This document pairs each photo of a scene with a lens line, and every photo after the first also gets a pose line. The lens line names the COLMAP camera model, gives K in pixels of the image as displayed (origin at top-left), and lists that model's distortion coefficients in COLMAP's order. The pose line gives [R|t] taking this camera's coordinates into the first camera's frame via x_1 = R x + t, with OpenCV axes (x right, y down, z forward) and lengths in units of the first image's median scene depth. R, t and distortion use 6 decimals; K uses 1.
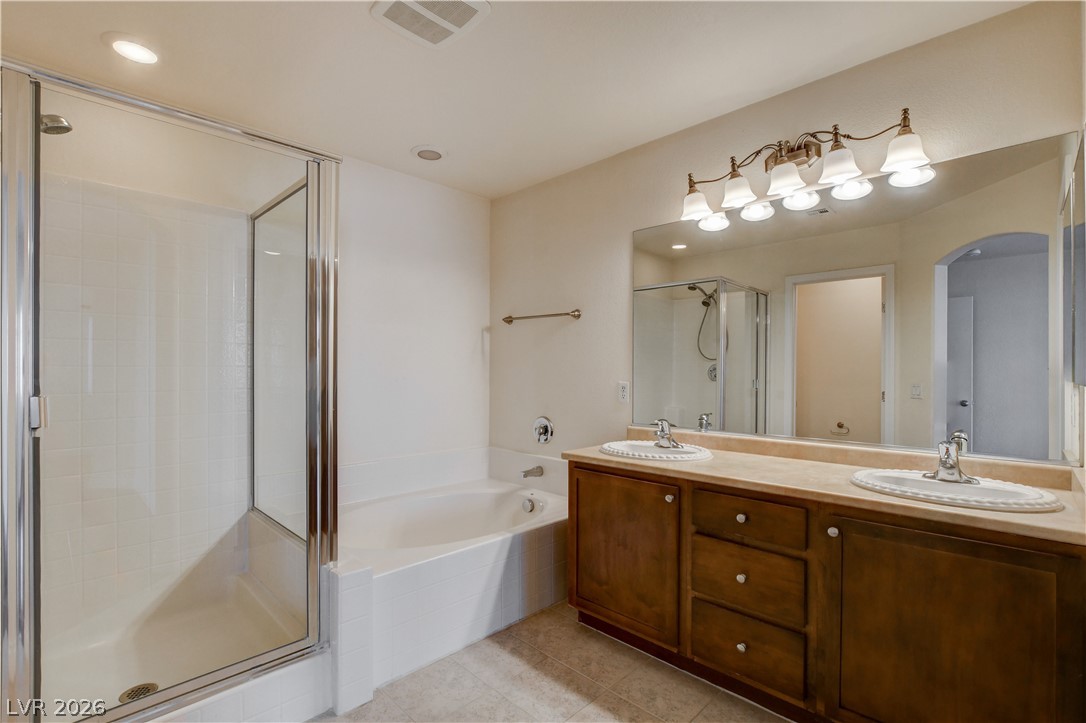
lens RADIAL K [[483.2, 0, 537.9], [0, 483.2, 367.7], [0, 0, 1]] dist [-0.021108, 0.000202]
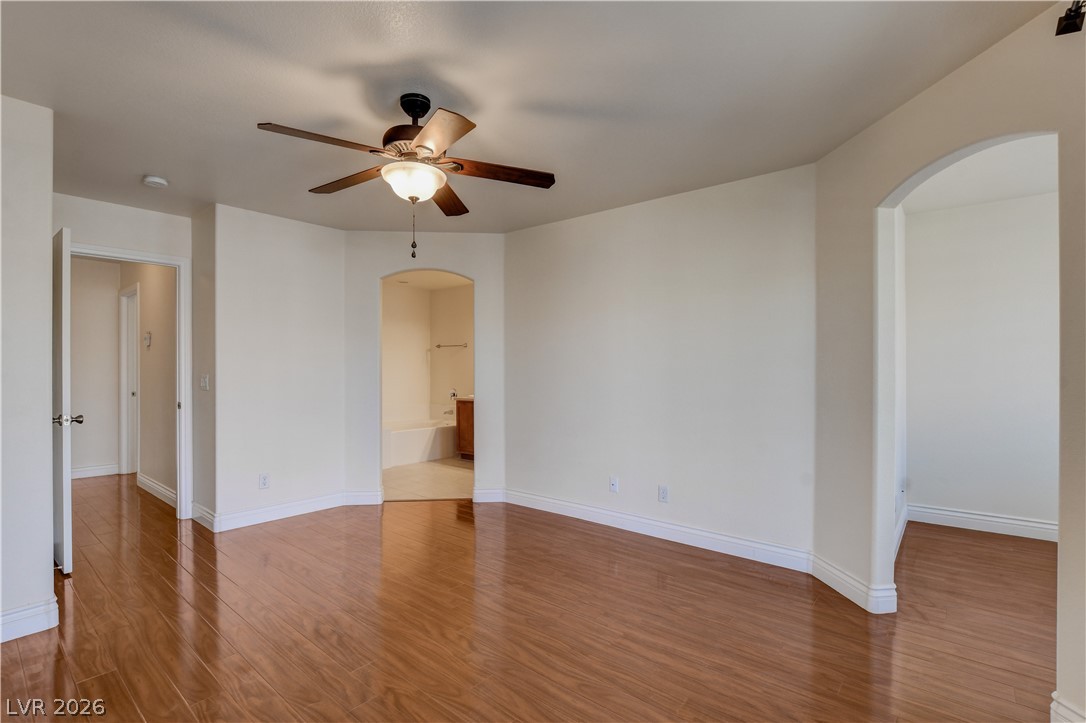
lens RADIAL K [[483.2, 0, 537.9], [0, 483.2, 367.7], [0, 0, 1]] dist [-0.021108, 0.000202]
pose [[0.995707, -0.003627, 0.092495, 0.267516], [0.003598, 0.999993, 0.000479, -0.000273], [-0.092496, -0.000144, 0.995713, -1.774731]]
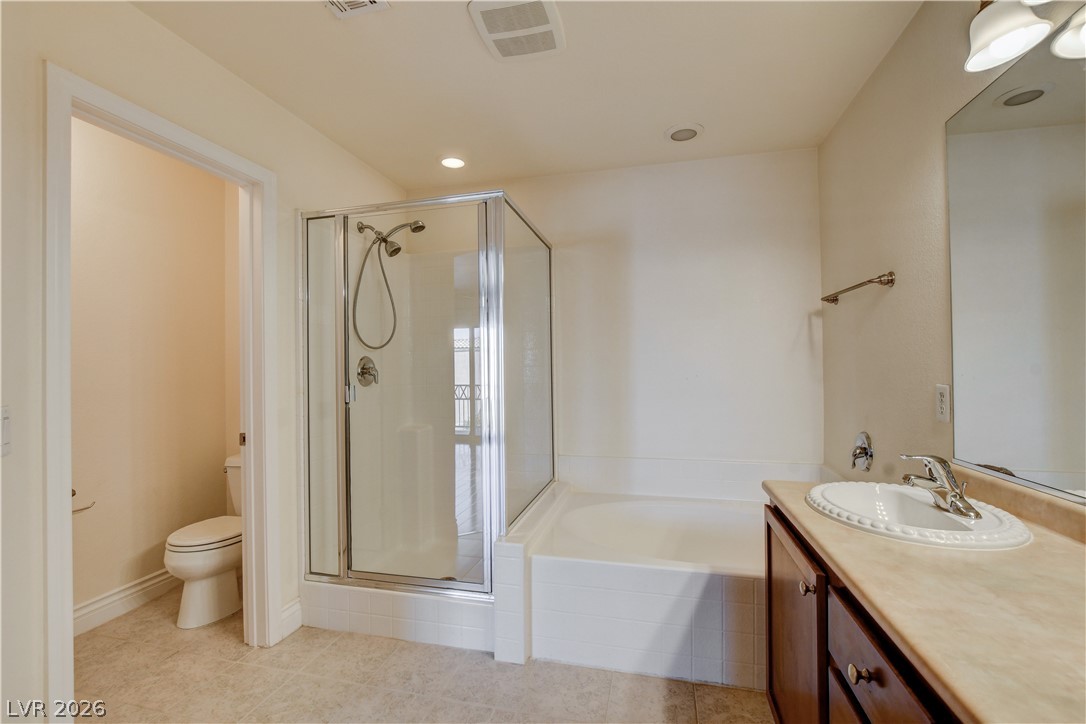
lens RADIAL K [[478.8, 0, 545.9], [0, 478.8, 359.3], [0, 0, 1]] dist [-0.017017, 0.000871]
pose [[0.526744, -0.022991, -0.849713, 0.466519], [0.015645, 0.999727, -0.017351, 0.001131], [0.849880, -0.004155, 0.526960, 0.335271]]
